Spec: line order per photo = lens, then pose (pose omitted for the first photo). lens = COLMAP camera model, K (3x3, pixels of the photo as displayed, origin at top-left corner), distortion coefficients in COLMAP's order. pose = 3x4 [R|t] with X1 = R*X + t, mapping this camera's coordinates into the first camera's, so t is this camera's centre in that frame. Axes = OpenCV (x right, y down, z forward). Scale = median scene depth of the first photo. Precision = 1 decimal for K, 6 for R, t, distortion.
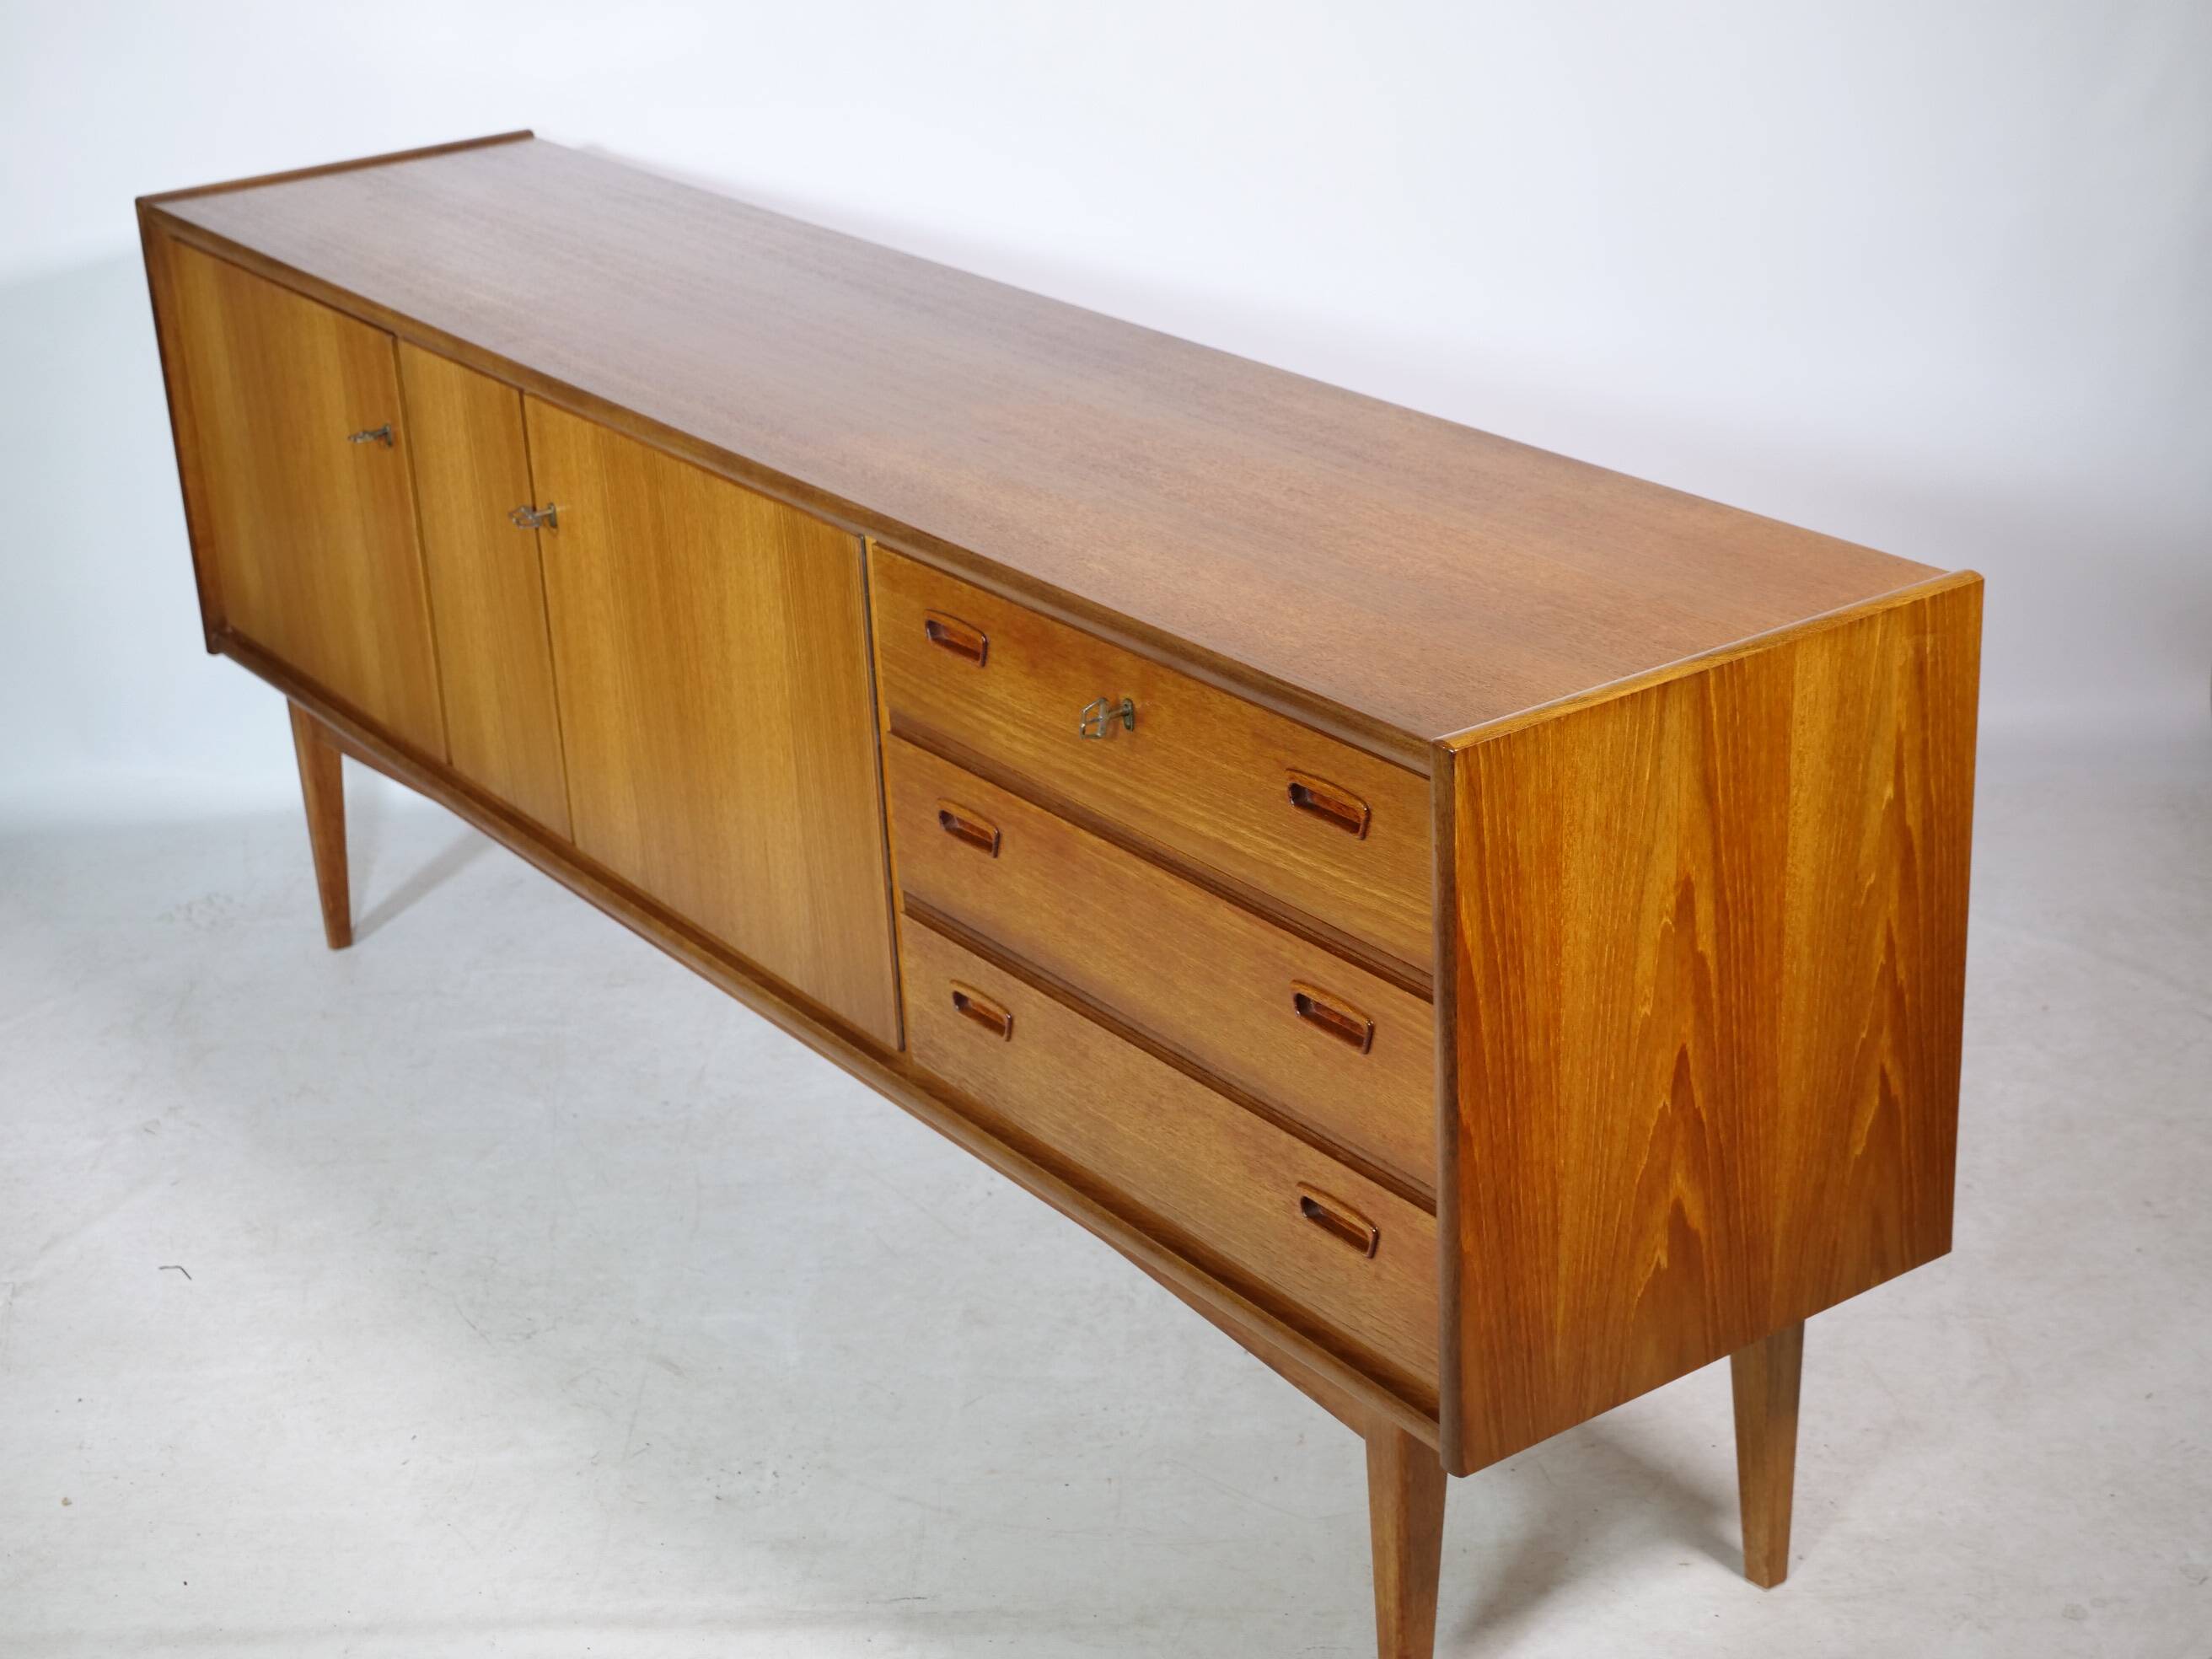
lens RADIAL K [[3597.4, 0, 1102.7], [0, 3597.4, 836.7], [0, 0, 1]] dist [0.039528, 0.000000]
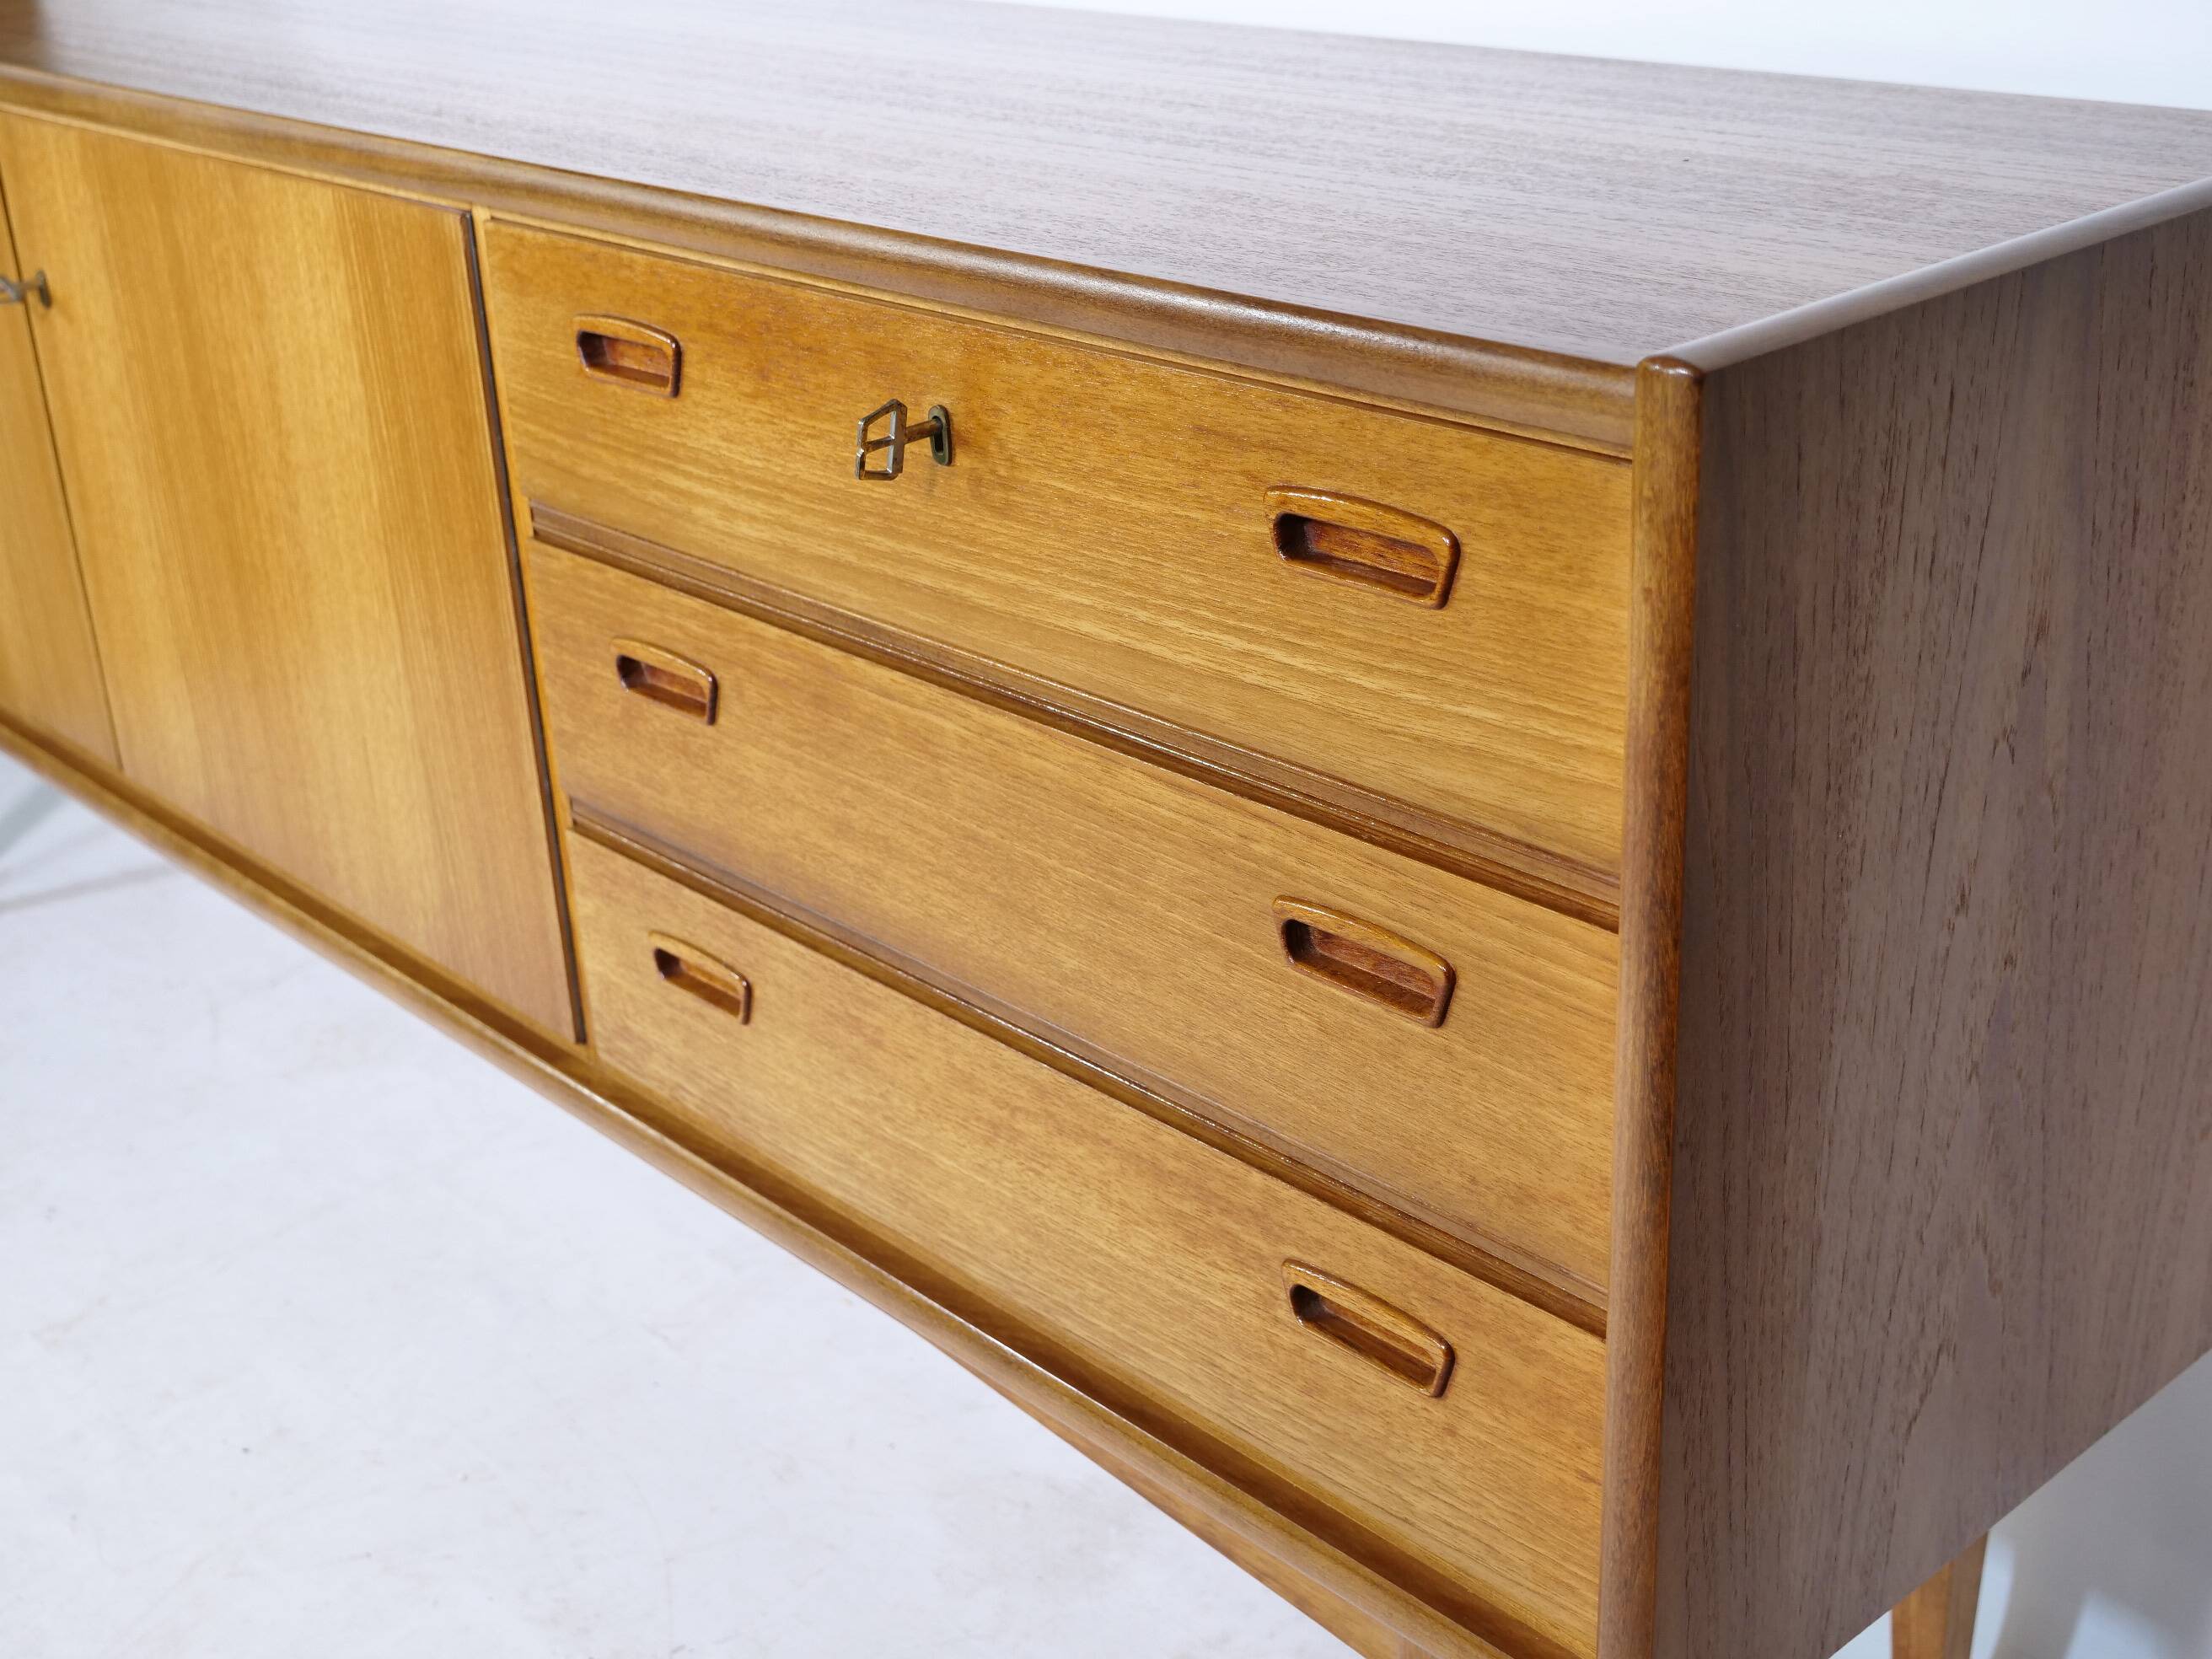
lens RADIAL K [[2784.2, 0, 1106.0], [0, 2784.2, 834.2], [0, 0, 1]] dist [-0.005304, 0.000000]
pose [[0.992999, -0.045113, 0.109169, -0.016128], [0.044454, 0.998976, 0.008463, 0.023599], [-0.109439, -0.003551, 0.993987, 0.534568]]
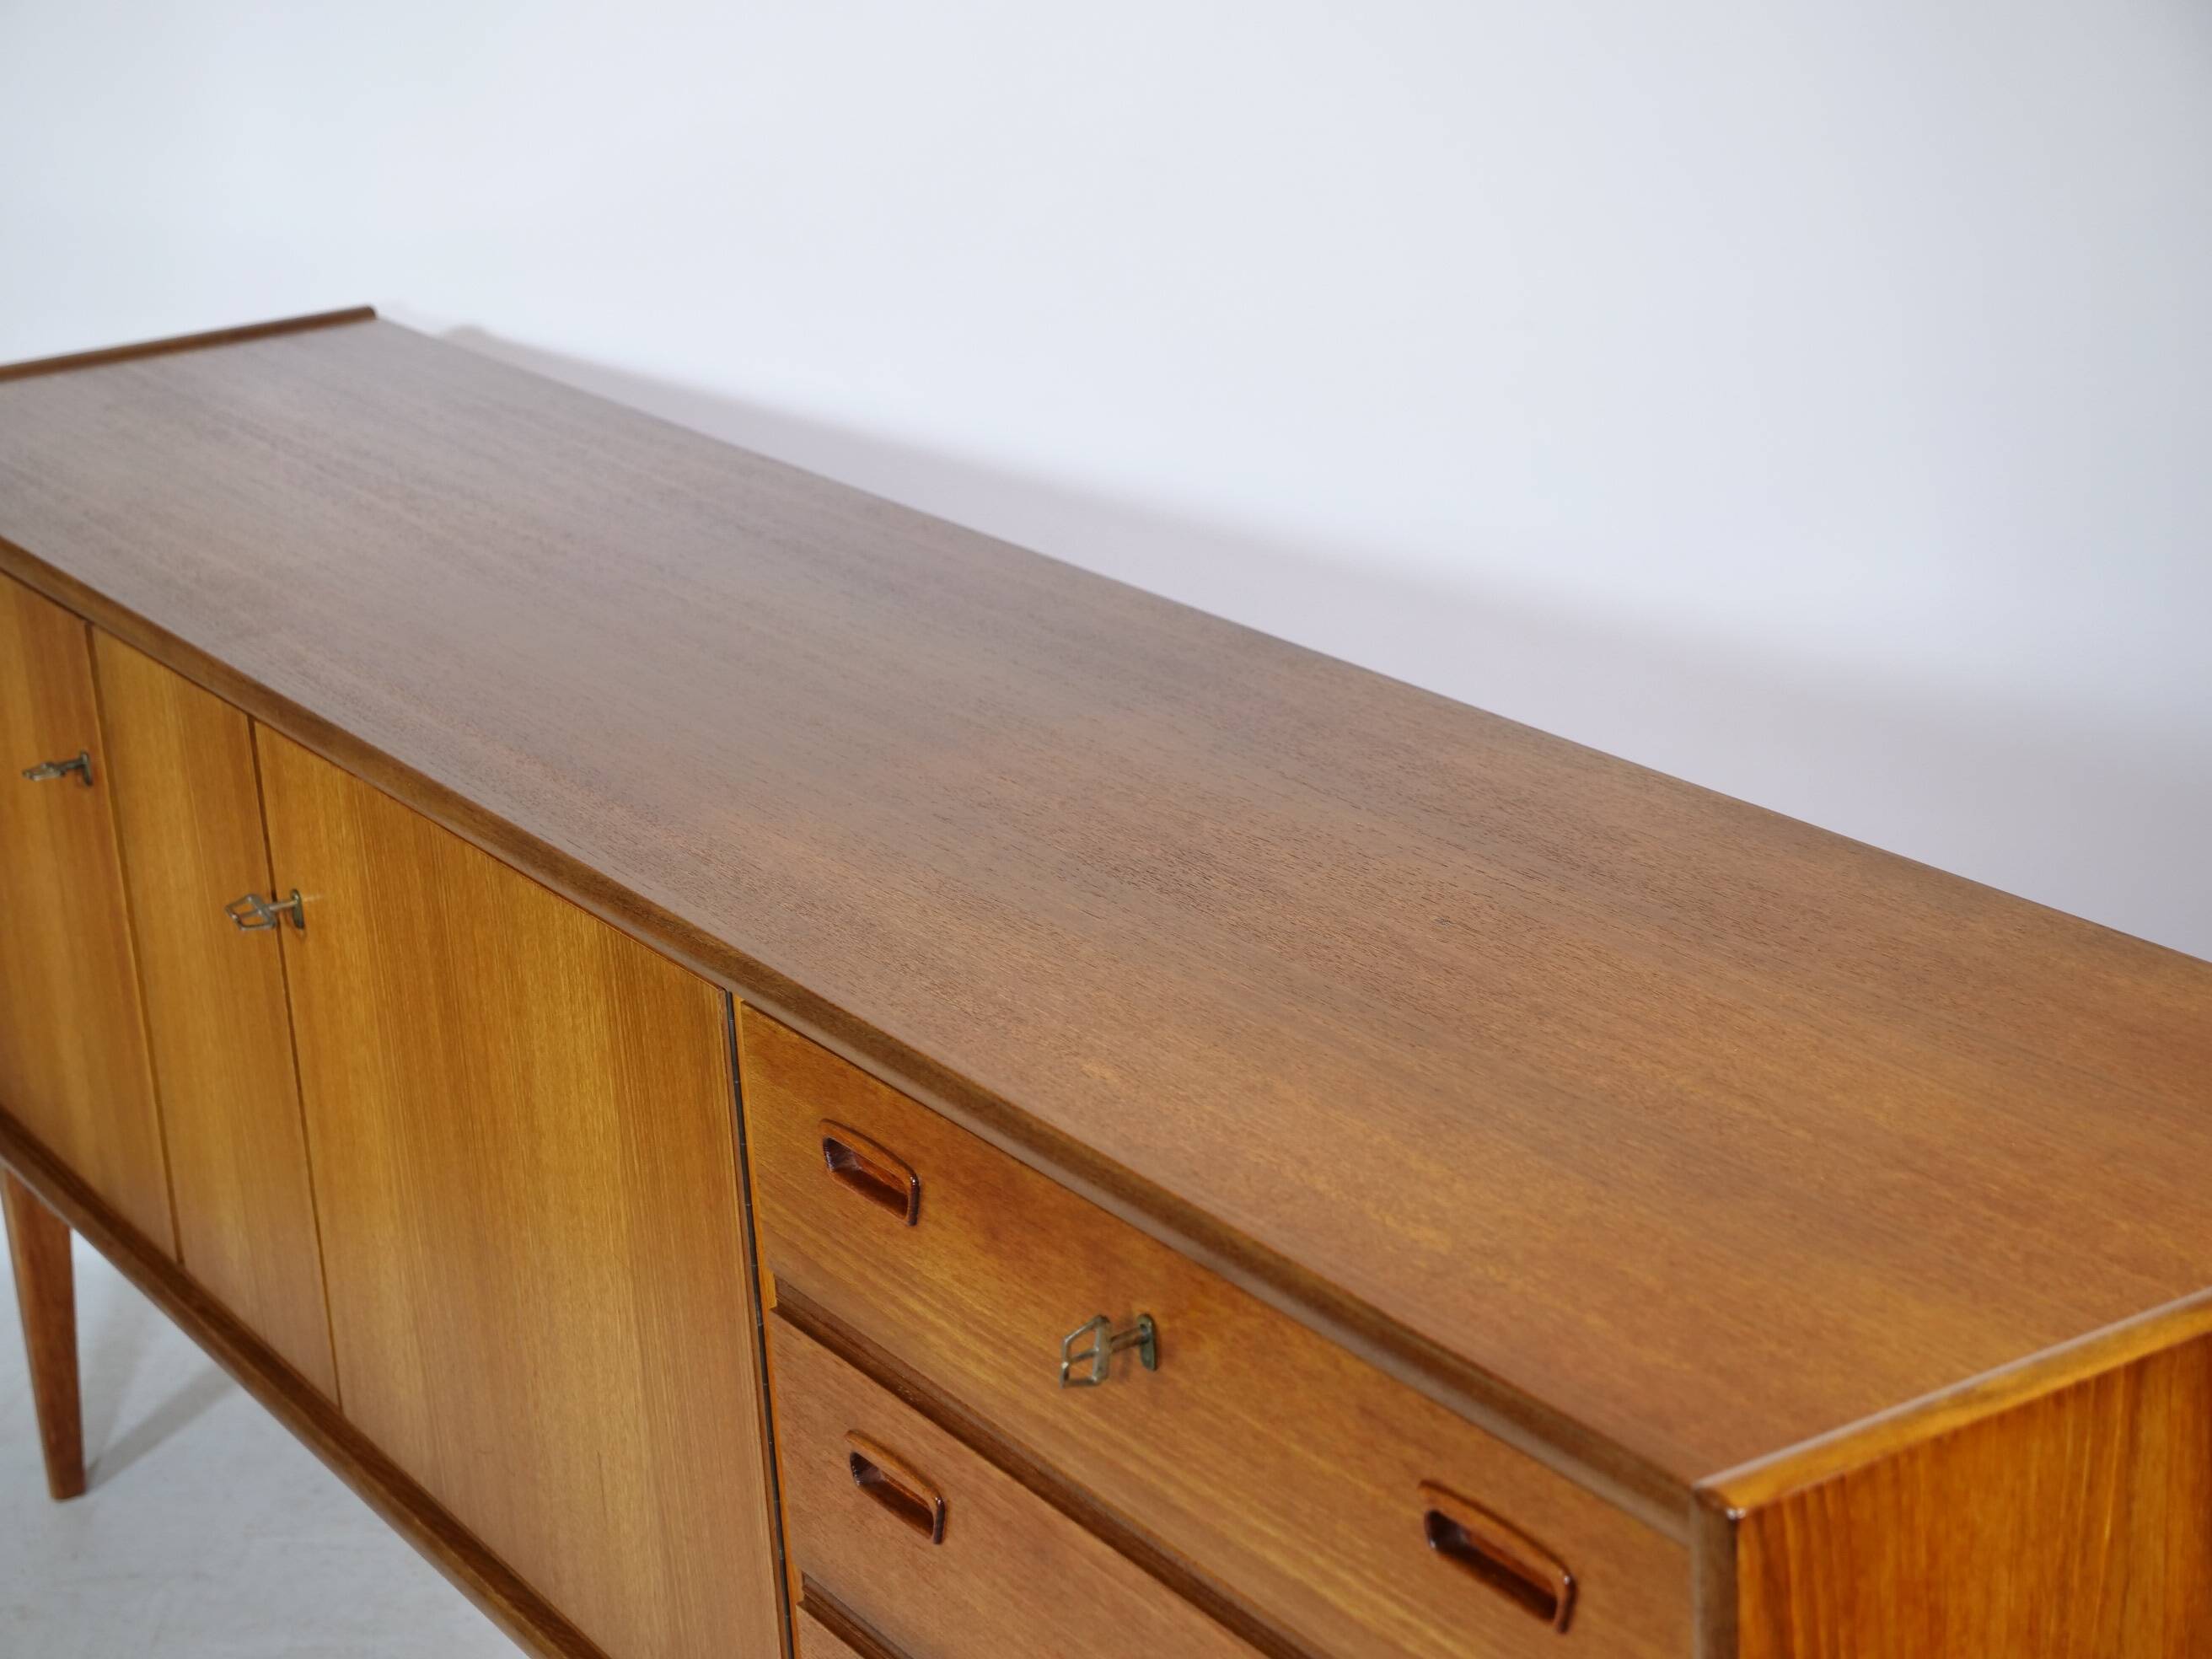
lens RADIAL K [[4154.8, 0, 1106.4], [0, 4154.8, 824.2], [0, 0, 1]] dist [0.135056, 0.000000]
pose [[0.998987, 0.004445, -0.044779, 0.027743], [-0.007437, 0.997733, -0.066878, -0.066777], [0.044380, 0.067143, 0.996756, 0.321824]]
